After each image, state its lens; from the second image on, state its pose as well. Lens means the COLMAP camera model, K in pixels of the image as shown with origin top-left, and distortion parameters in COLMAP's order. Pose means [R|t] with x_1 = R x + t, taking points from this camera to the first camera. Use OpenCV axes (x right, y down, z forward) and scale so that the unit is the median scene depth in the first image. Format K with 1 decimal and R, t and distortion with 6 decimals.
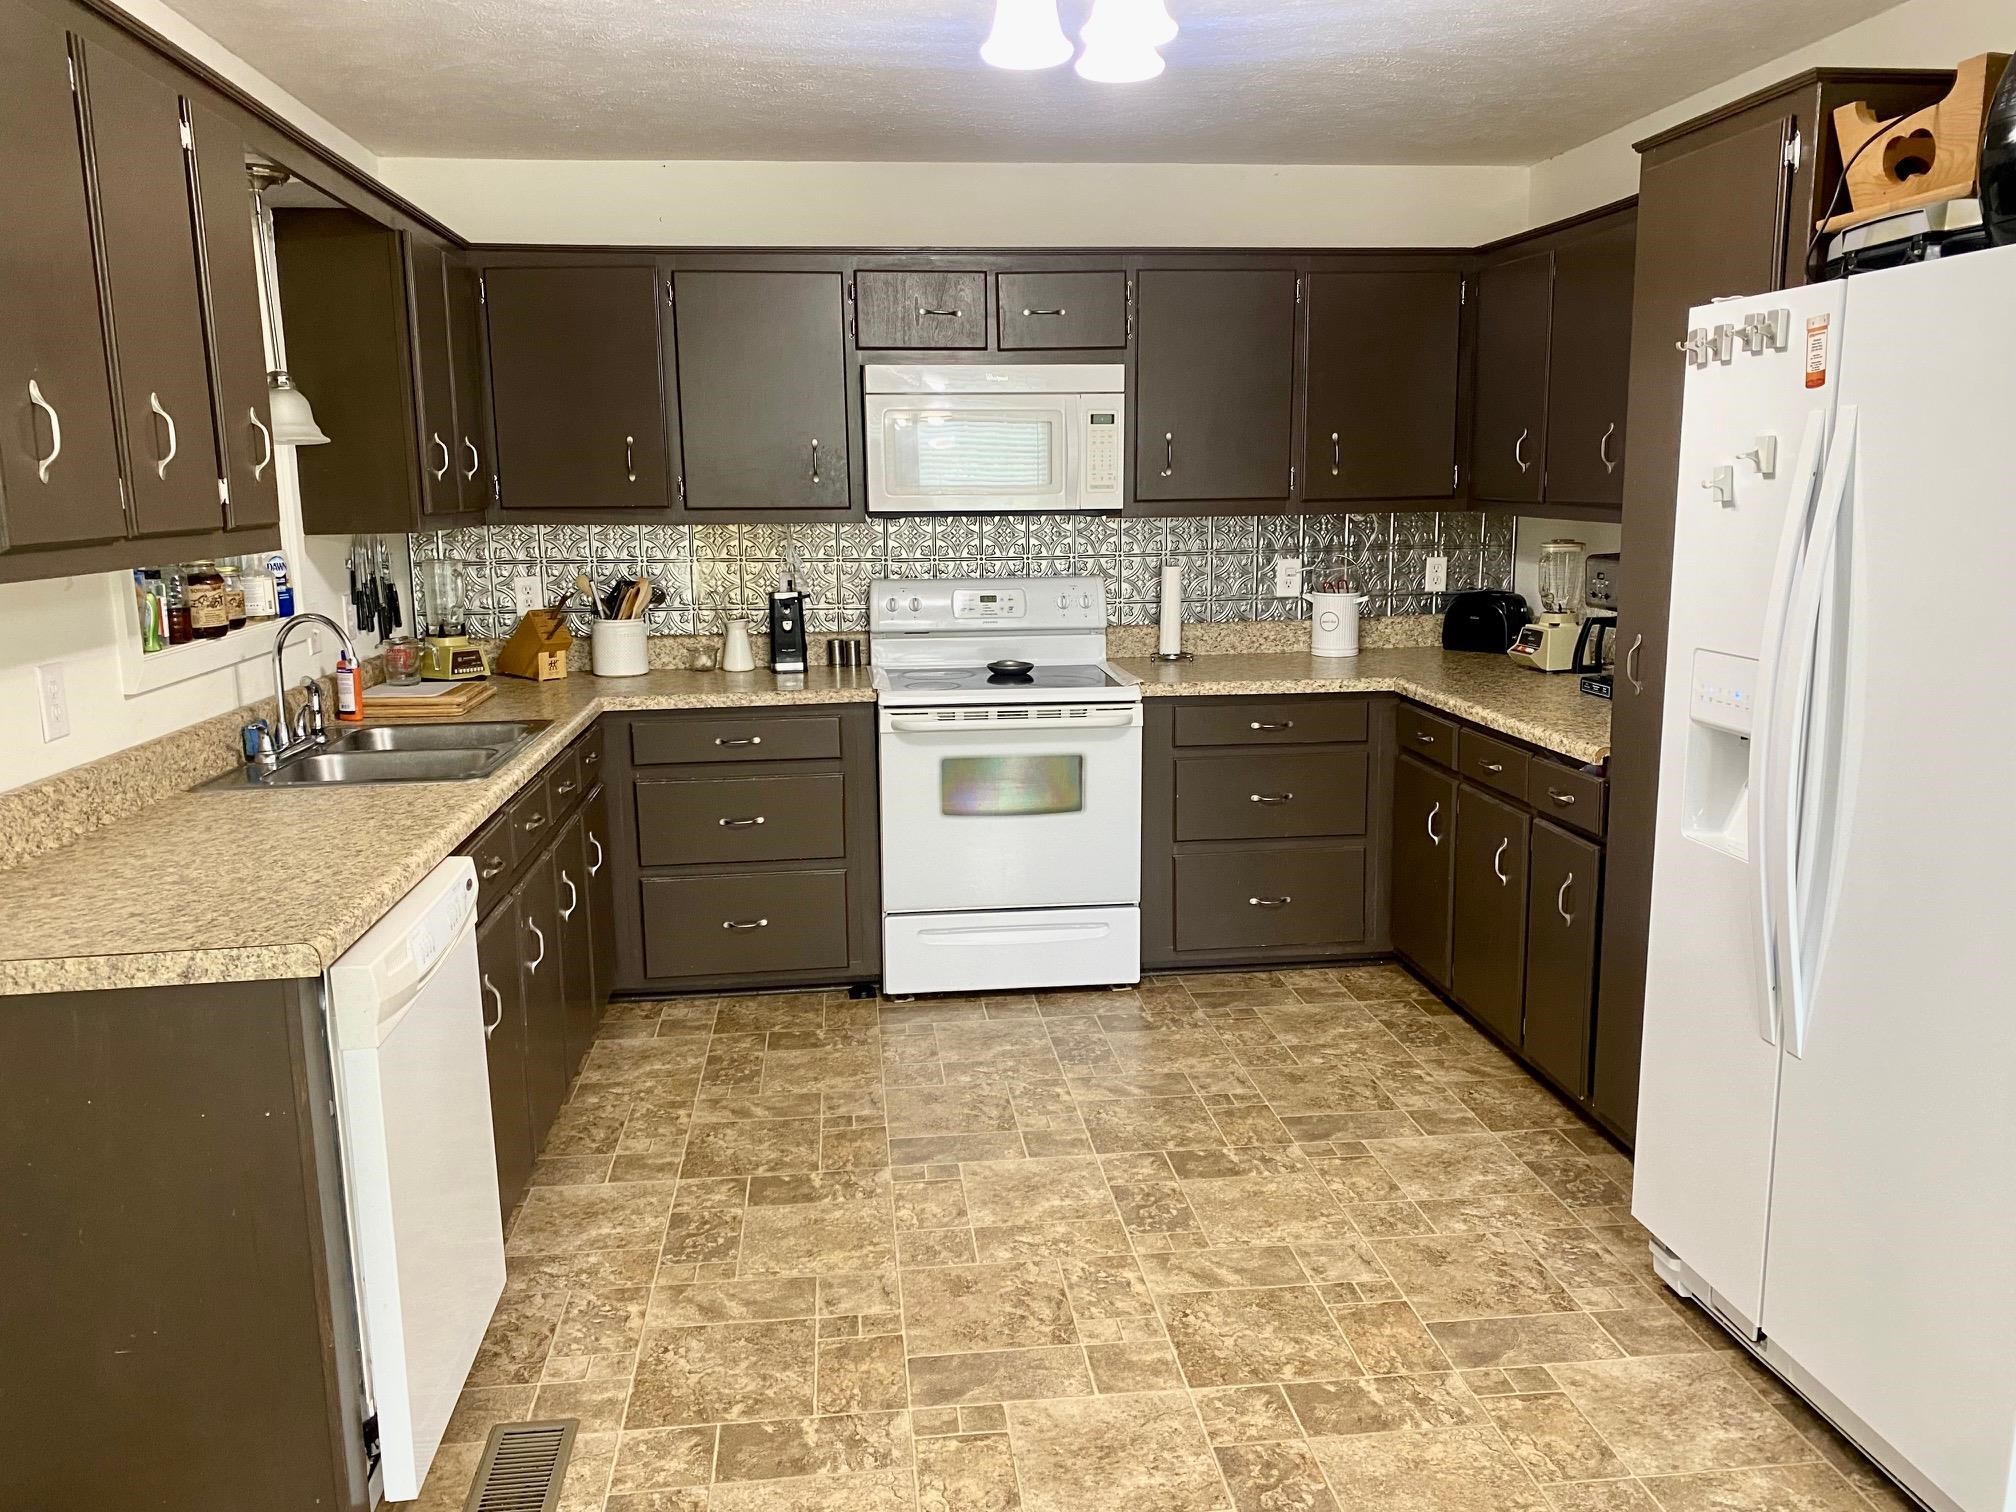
lens RADIAL K [[1551.8, 0, 1009.8], [0, 1551.8, 758.4], [0, 0, 1]] dist [0.036042, -0.001058]
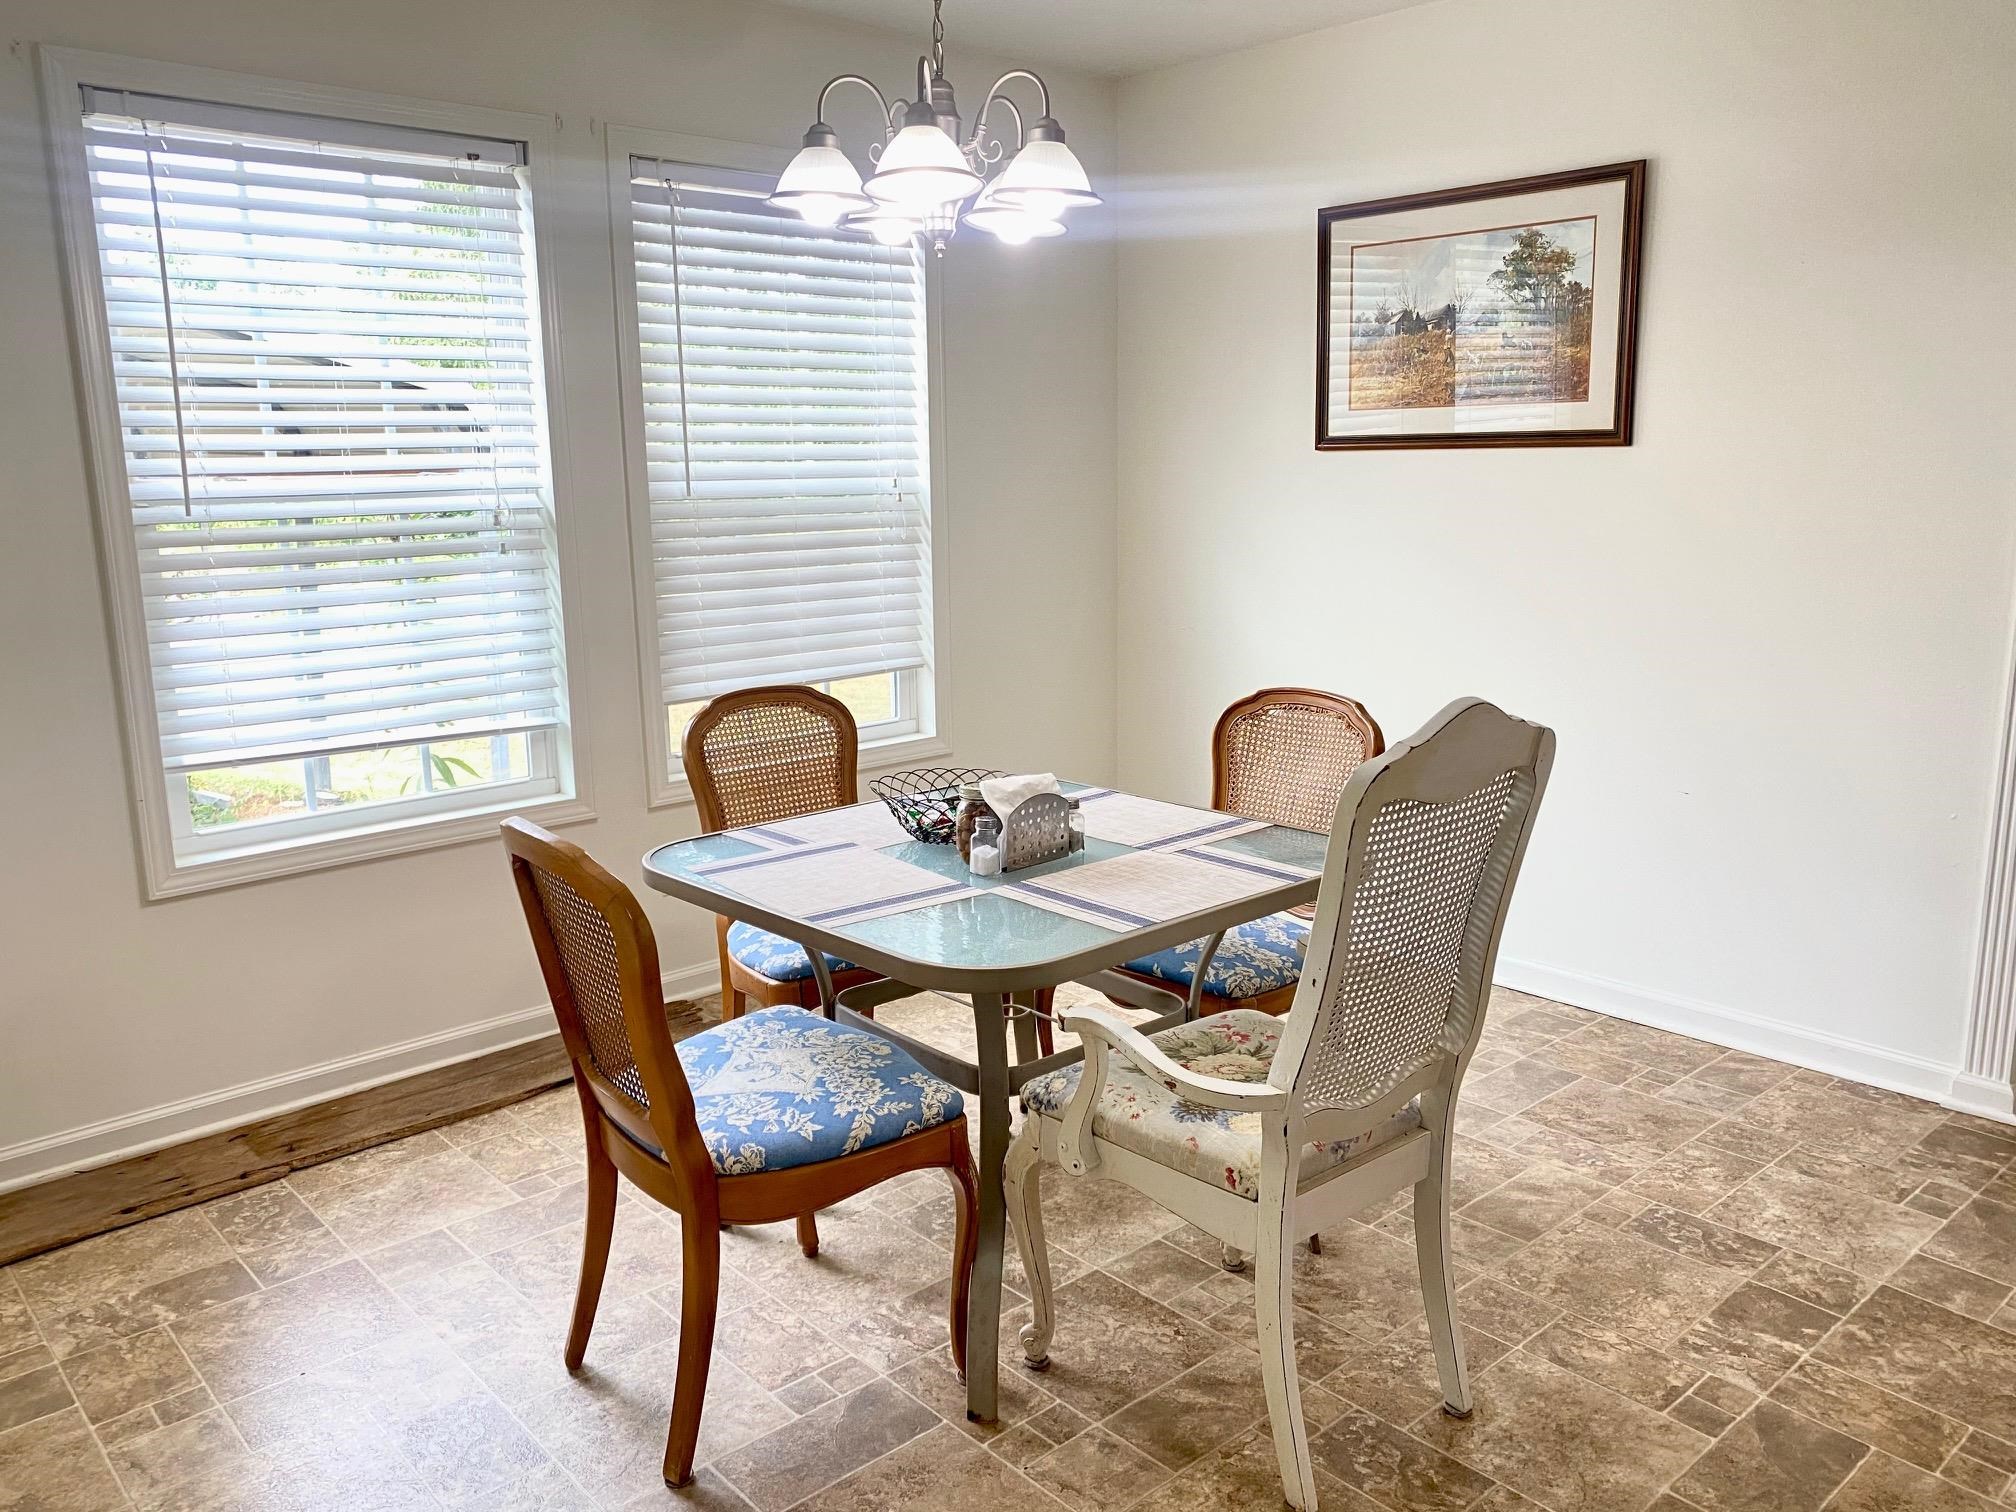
lens RADIAL K [[1551.8, 0, 1008.2], [0, 1551.8, 748.6], [0, 0, 1]] dist [0.036042, -0.001058]
pose [[-0.811554, 0.134209, -0.568654, 0.710028], [-0.082956, 0.936934, 0.339518, -0.265031], [0.578358, 0.322710, -0.749240, 1.646869]]
